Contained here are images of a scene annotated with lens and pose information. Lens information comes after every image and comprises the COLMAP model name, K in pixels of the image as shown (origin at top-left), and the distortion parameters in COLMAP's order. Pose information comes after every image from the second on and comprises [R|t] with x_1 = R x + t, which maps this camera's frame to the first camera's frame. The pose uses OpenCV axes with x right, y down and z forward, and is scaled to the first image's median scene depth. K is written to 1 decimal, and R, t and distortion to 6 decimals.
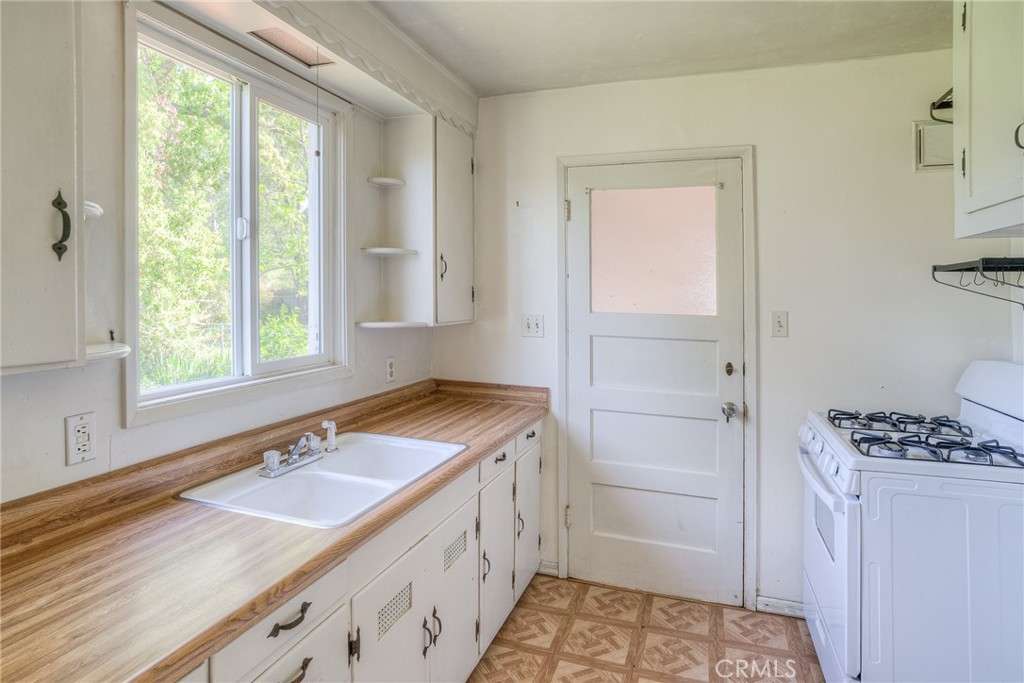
lens RADIAL K [[573.1, 0, 536.6], [0, 573.1, 285.1], [0, 0, 1]] dist [-0.044651, 0.020960]
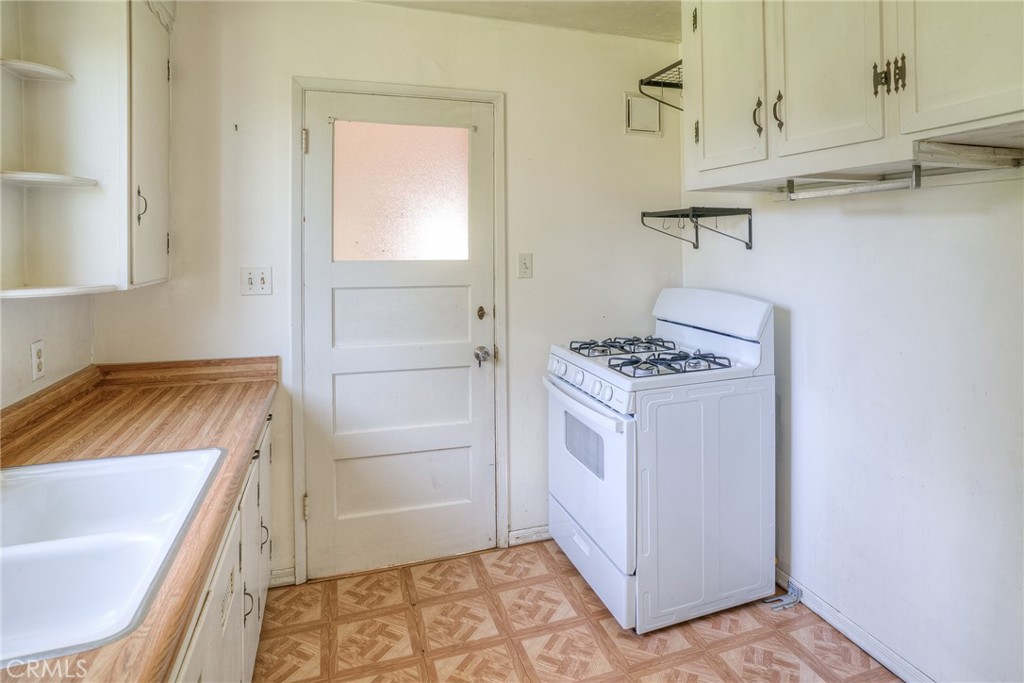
lens RADIAL K [[573.1, 0, 522.8], [0, 573.1, 226.6], [0, 0, 1]] dist [-0.044651, 0.020960]
pose [[0.794932, -0.000023, 0.606699, -0.212133], [0.006605, 0.999941, -0.008617, 0.004605], [-0.606663, 0.010857, 0.794885, 0.156366]]
